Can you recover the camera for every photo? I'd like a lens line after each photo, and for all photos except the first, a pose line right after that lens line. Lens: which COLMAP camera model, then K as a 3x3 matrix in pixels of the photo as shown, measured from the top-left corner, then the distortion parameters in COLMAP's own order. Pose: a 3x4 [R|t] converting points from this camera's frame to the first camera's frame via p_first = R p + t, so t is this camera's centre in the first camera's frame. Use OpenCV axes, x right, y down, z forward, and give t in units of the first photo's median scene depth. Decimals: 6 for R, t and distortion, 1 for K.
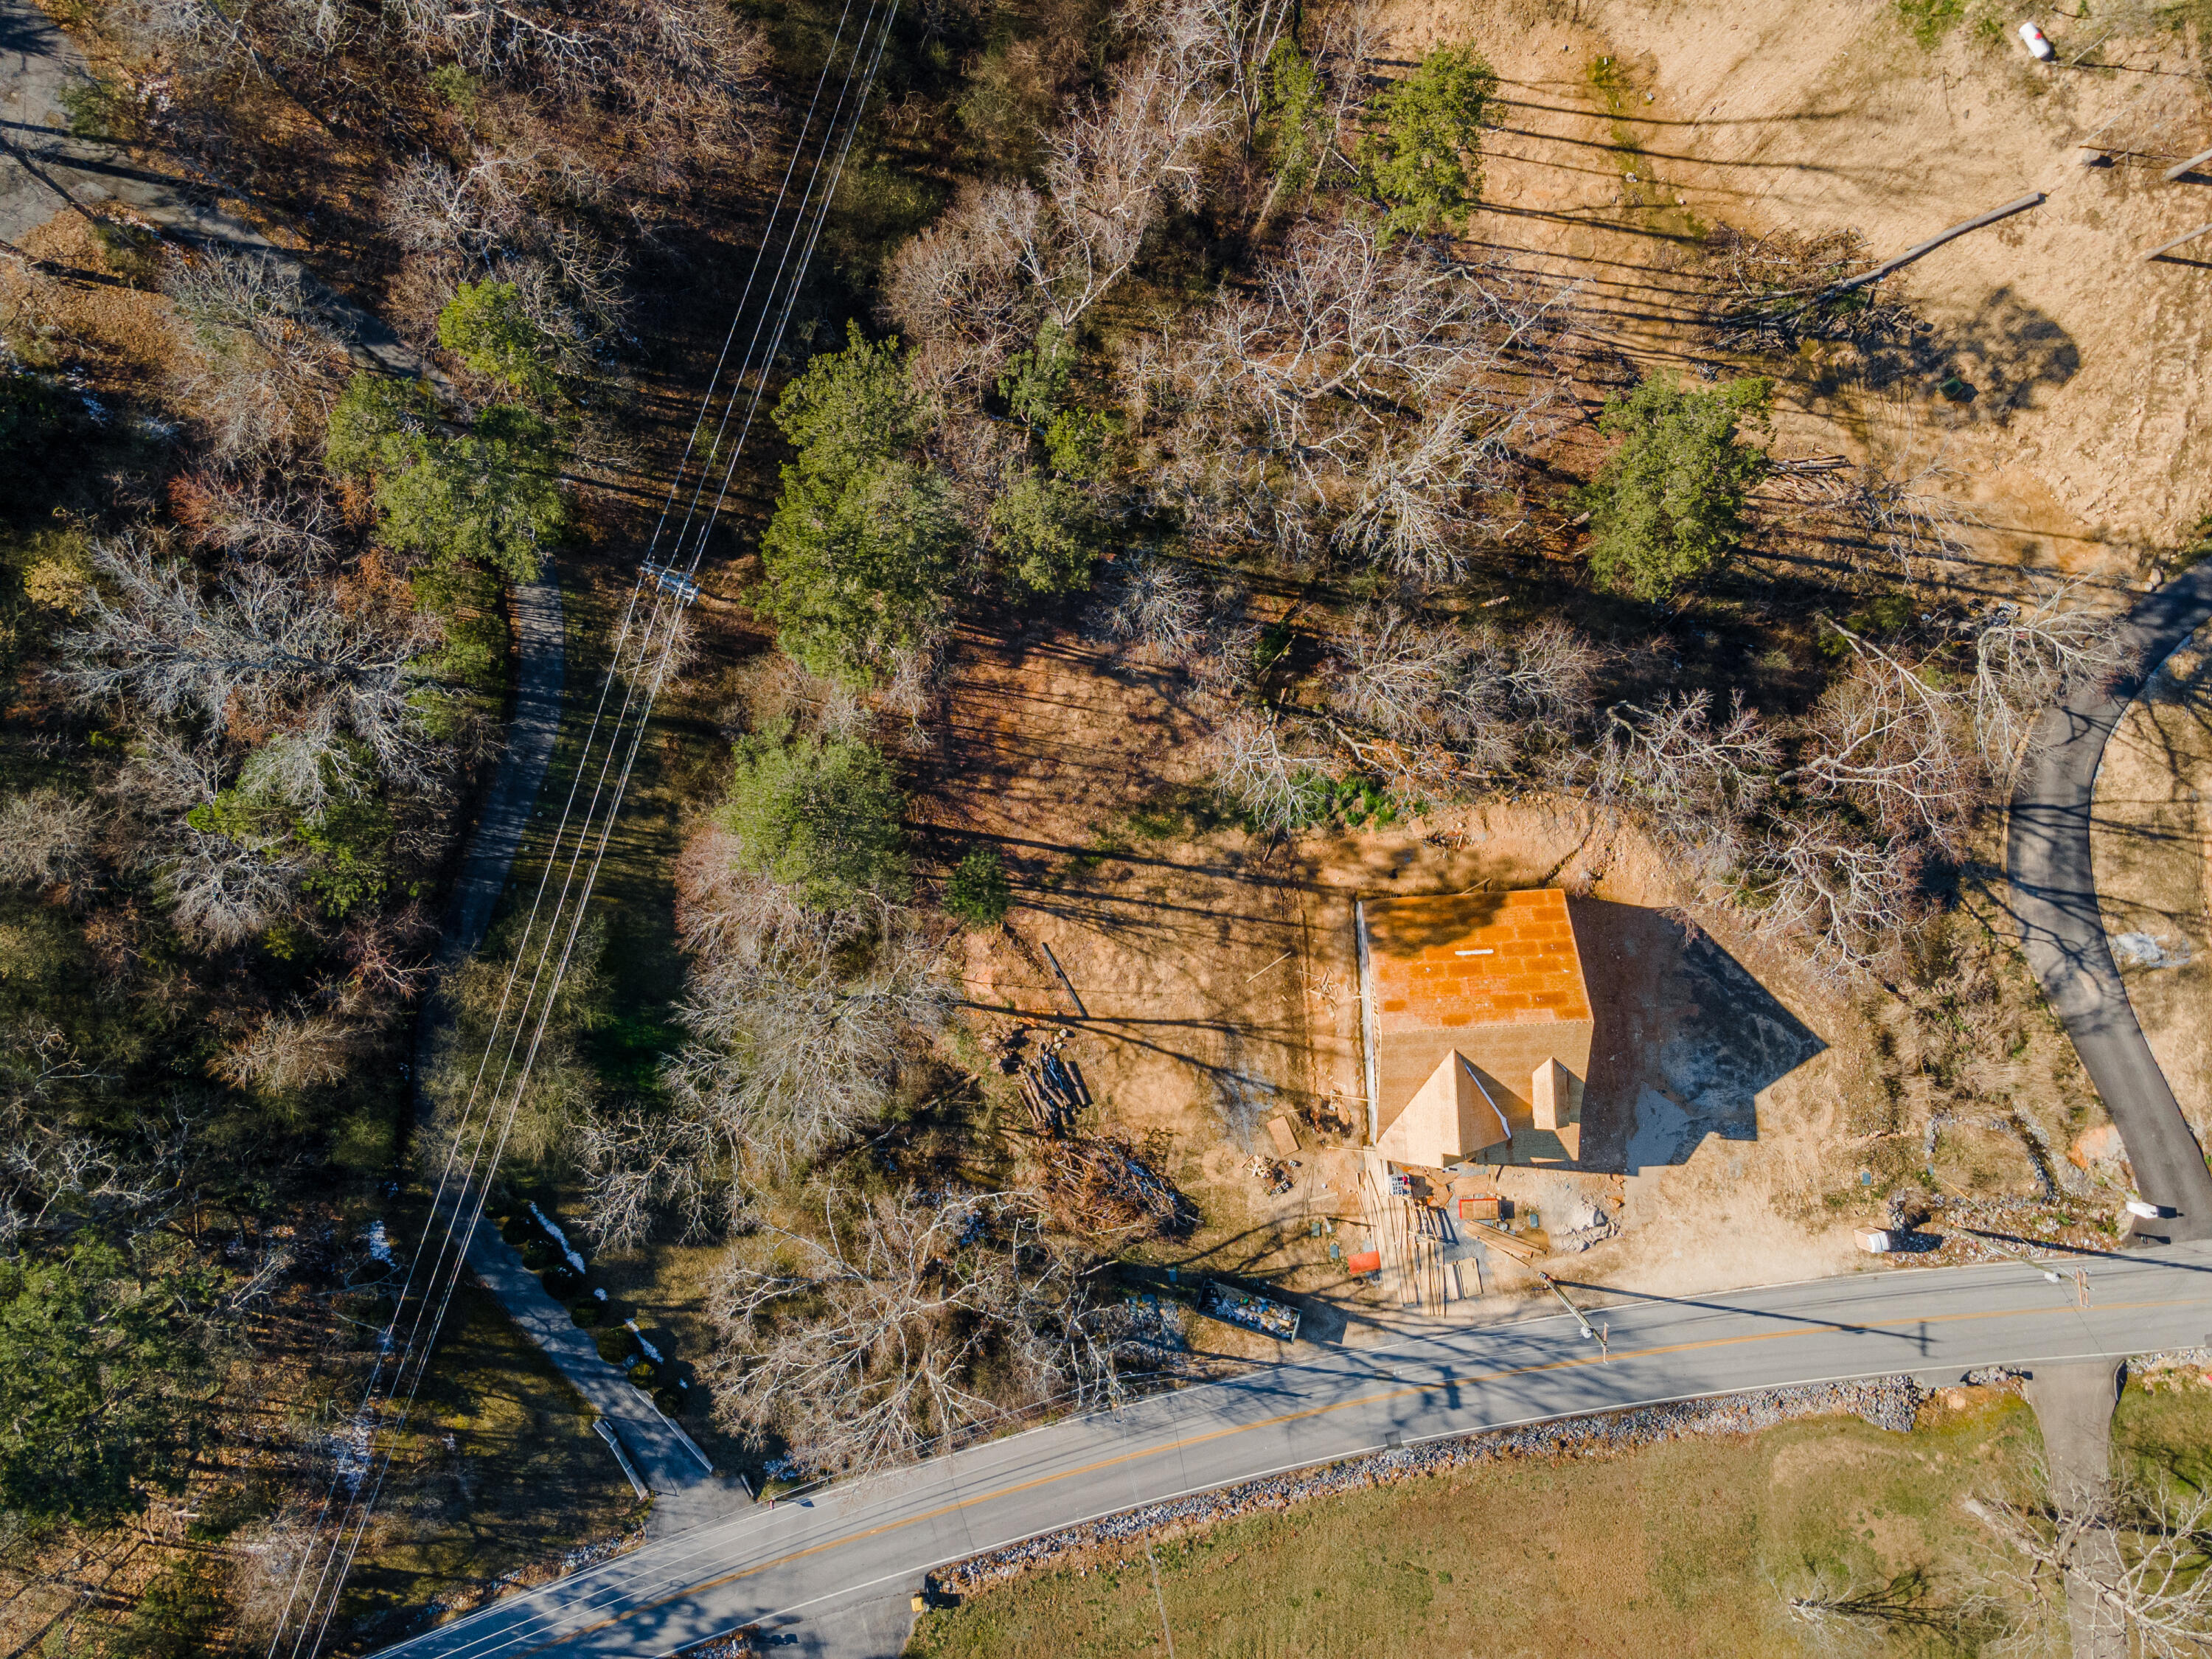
lens RADIAL K [[1615.4, 0, 1086.0], [0, 1615.4, 825.2], [0, 0, 1]] dist [0.025088, 0.022790]
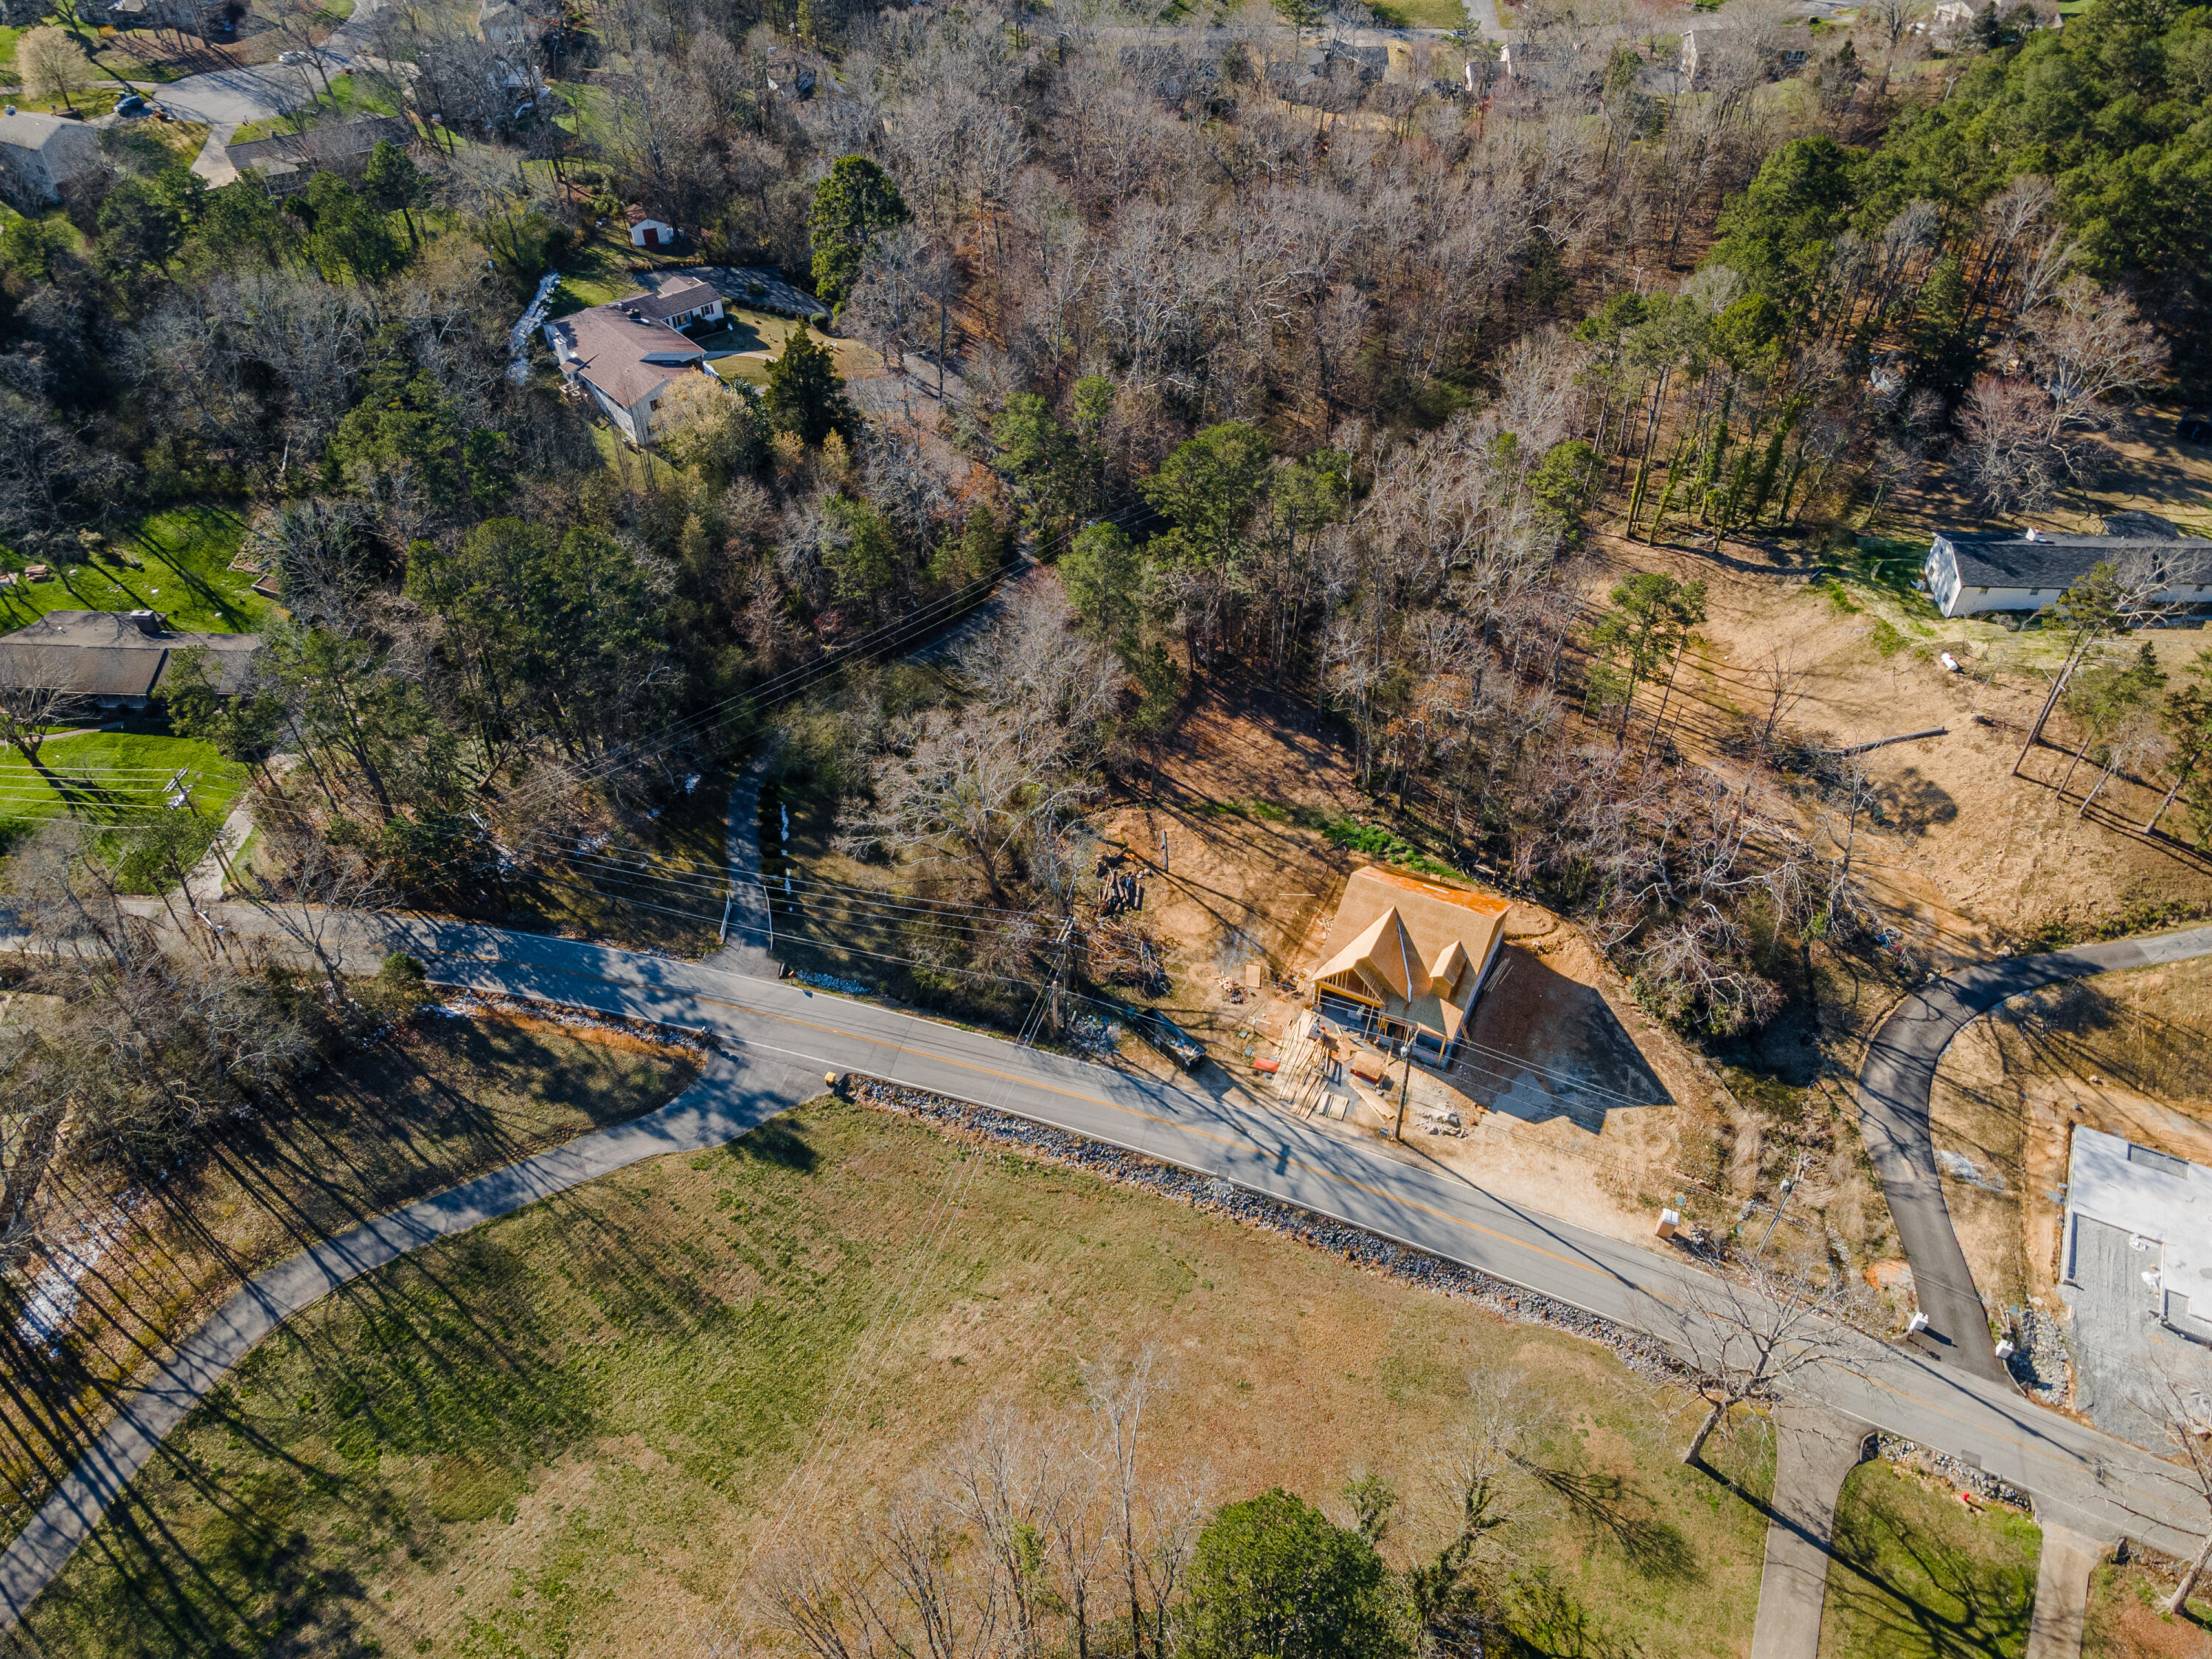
lens RADIAL K [[1615.4, 0, 1088.6], [0, 1615.4, 827.7], [0, 0, 1]] dist [0.025088, 0.022790]
pose [[0.860597, 0.345892, -0.373807, 0.462644], [-0.509261, 0.577058, -0.638480, 1.045386], [-0.005137, 0.739840, 0.672764, 0.009866]]
